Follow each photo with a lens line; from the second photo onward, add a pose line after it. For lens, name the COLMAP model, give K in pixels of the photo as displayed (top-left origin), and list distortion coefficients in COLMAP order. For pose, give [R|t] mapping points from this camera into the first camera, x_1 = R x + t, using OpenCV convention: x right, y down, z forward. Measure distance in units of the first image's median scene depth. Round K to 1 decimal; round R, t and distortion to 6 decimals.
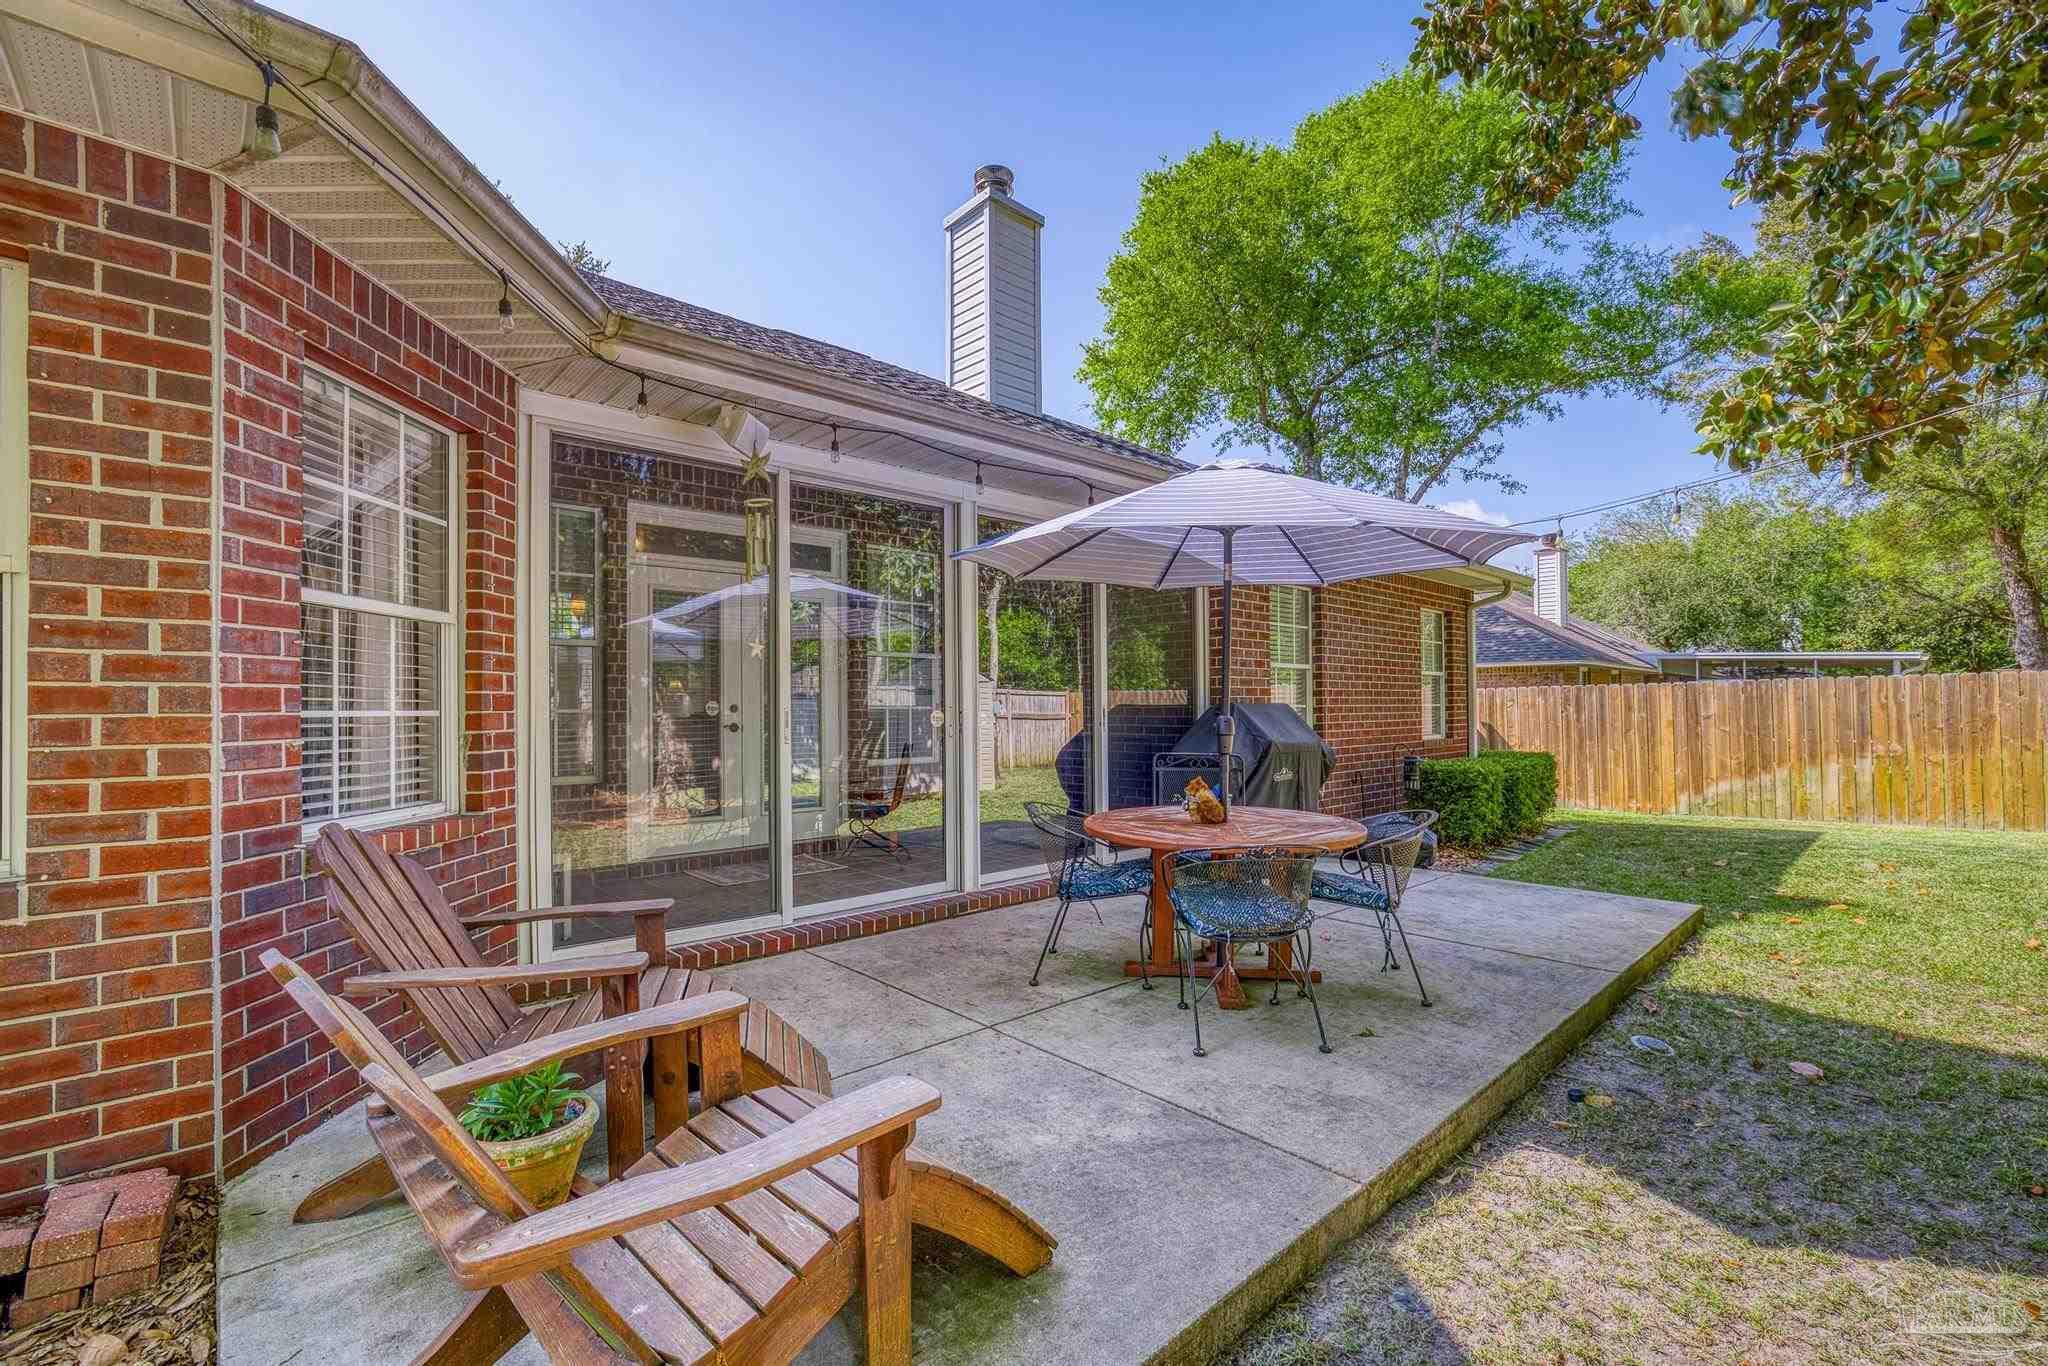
lens RADIAL K [[859.5, 0, 995.8], [0, 859.5, 688.3], [0, 0, 1]] dist [0.003227, -0.000613]
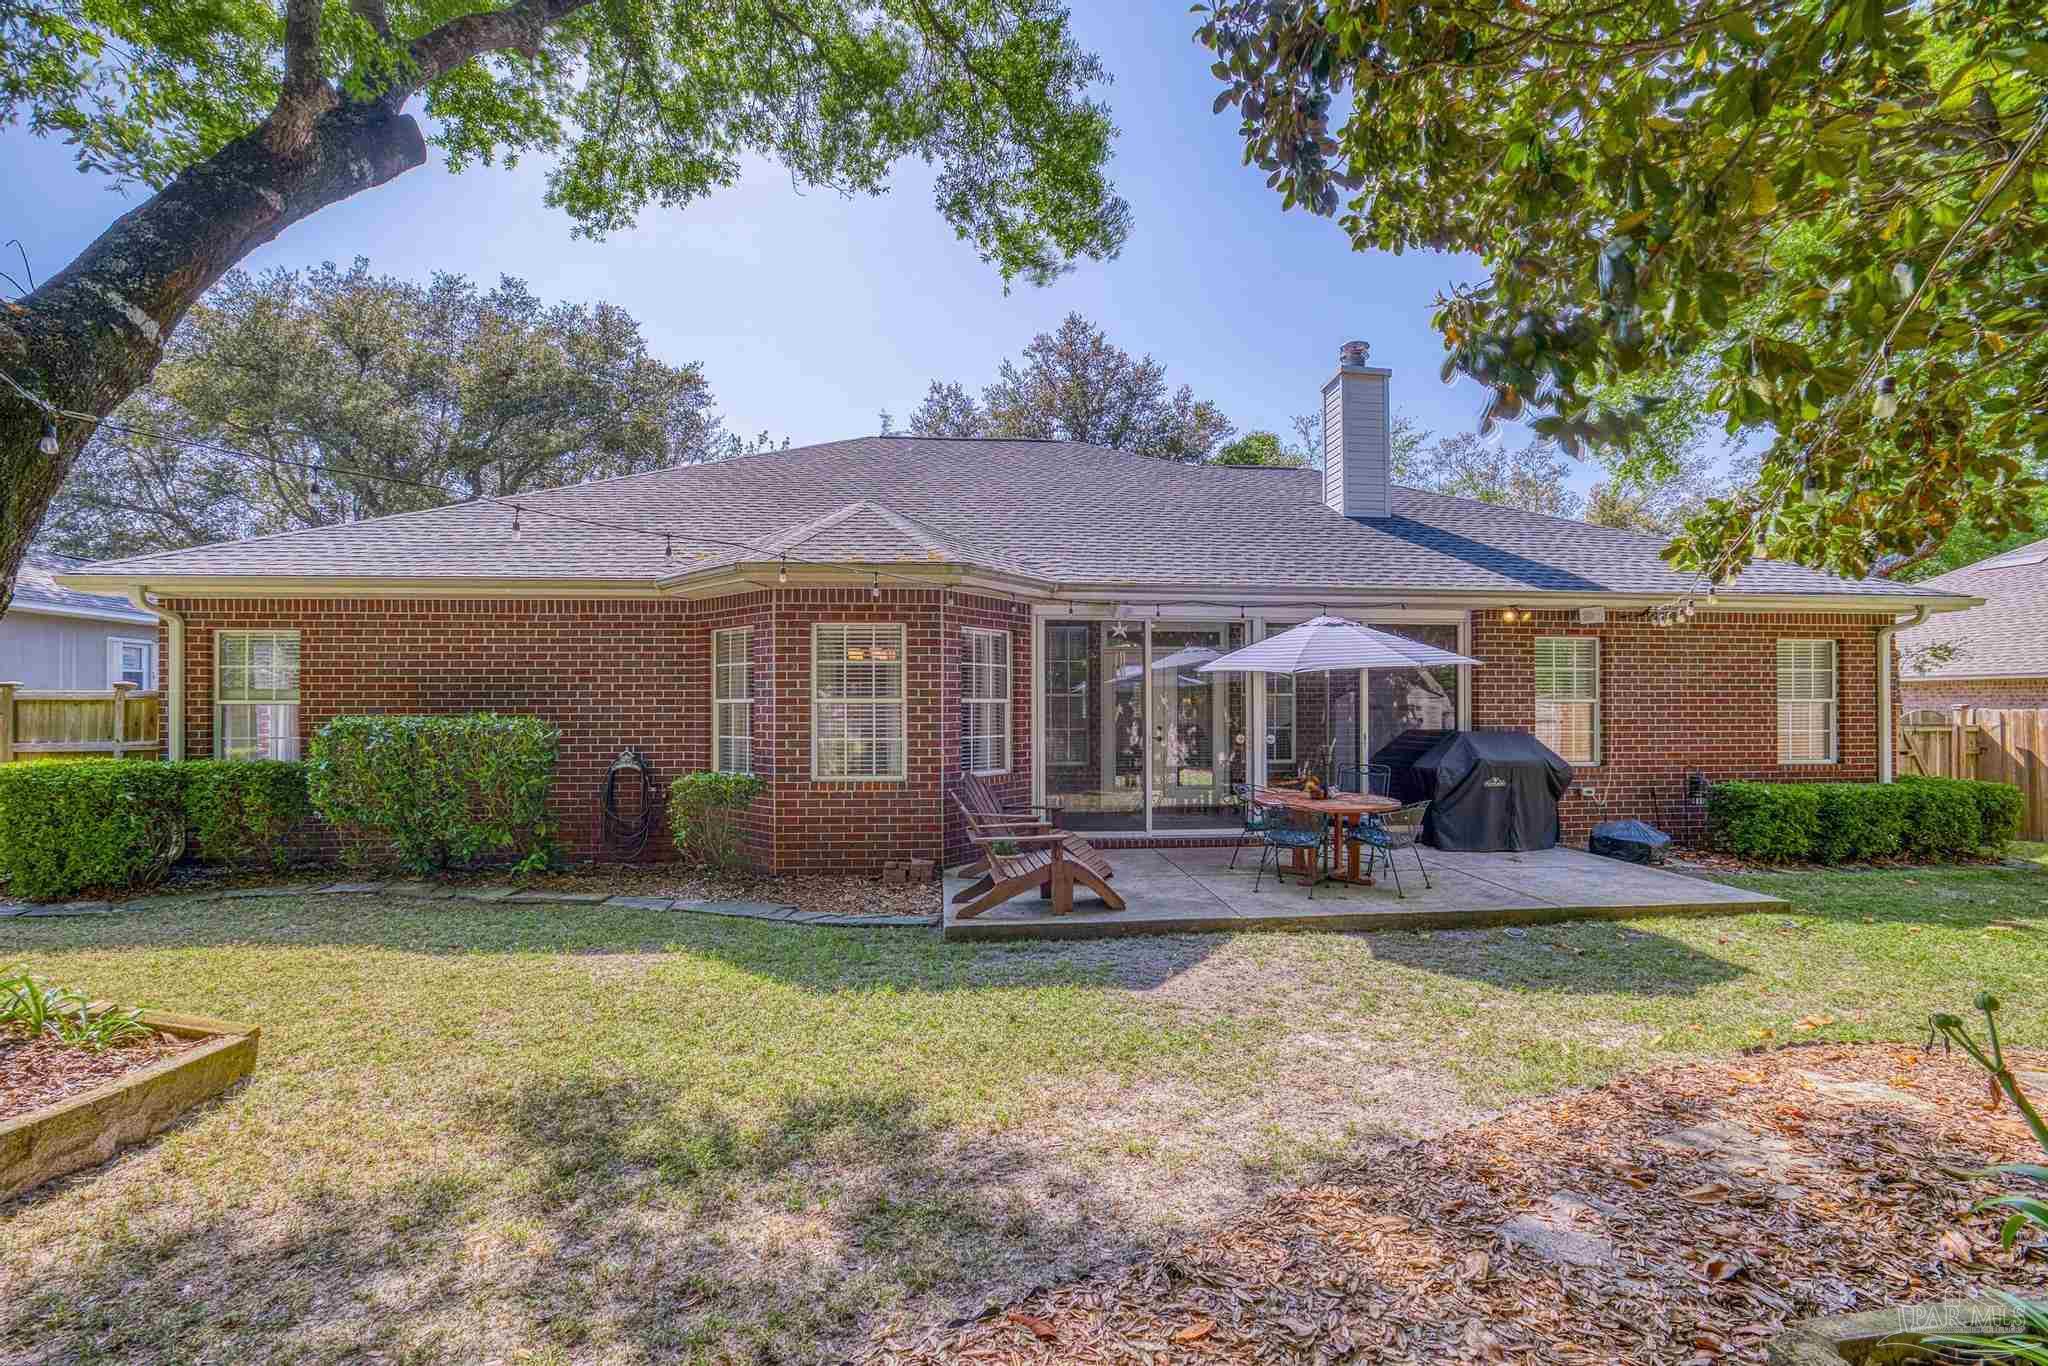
lens RADIAL K [[947.8, 0, 1027.7], [0, 947.8, 685.3], [0, 0, 1]] dist [0.003093, 0.000291]
pose [[0.786239, -0.007103, -0.617881, 1.228572], [0.013818, 0.999886, 0.006089, -0.145036], [0.617767, -0.013325, 0.786248, -1.273145]]
